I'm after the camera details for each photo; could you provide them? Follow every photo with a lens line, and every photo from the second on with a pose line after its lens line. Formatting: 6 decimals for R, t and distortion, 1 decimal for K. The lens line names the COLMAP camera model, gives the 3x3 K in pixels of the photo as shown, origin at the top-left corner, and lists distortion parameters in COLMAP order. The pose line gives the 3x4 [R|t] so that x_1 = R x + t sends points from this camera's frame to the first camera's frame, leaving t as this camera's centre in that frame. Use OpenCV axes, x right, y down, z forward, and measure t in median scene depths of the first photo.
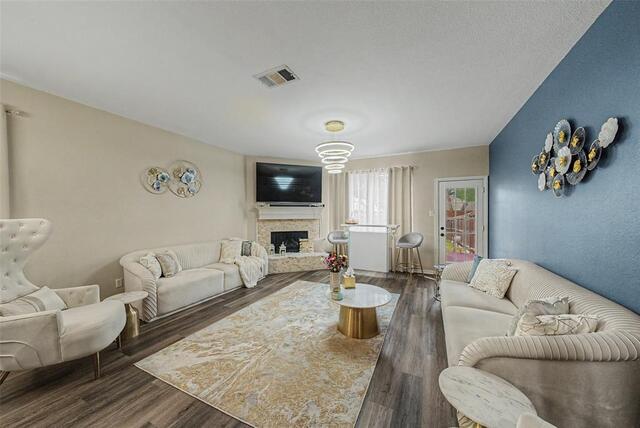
lens RADIAL K [[222.1, 0, 330.5], [0, 222.1, 215.1], [0, 0, 1]] dist [-0.000956, -0.000289]
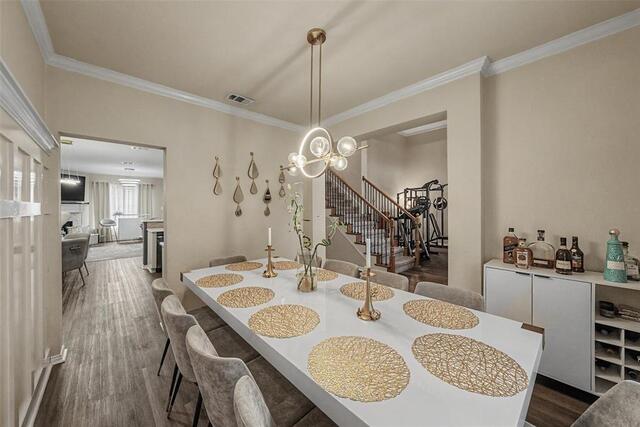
lens RADIAL K [[237.1, 0, 313.2], [0, 237.1, 205.4], [0, 0, 1]] dist [-0.001094, -0.000035]
pose [[0.394687, -0.002158, 0.918813, -1.297537], [0.010730, 0.999940, -0.002261, -0.010522], [-0.918753, 0.010751, 0.394686, -1.474466]]
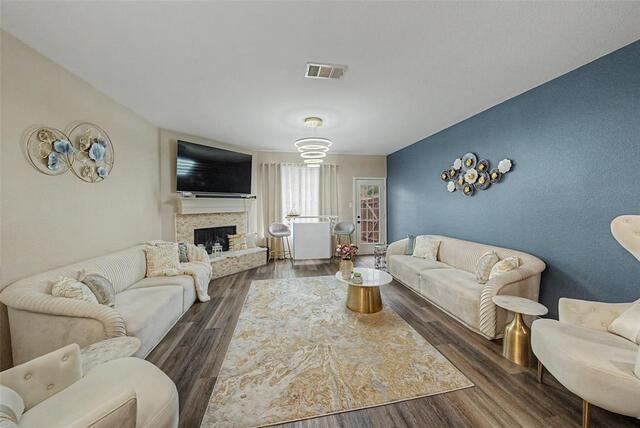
lens RADIAL K [[222.1, 0, 320.7], [0, 222.1, 203.7], [0, 0, 1]] dist [-0.000956, -0.000289]
pose [[0.818395, -0.002160, 0.574653, -0.491847], [0.007481, 0.999948, -0.006897, -0.010414], [-0.574608, 0.009943, 0.818368, 0.119392]]
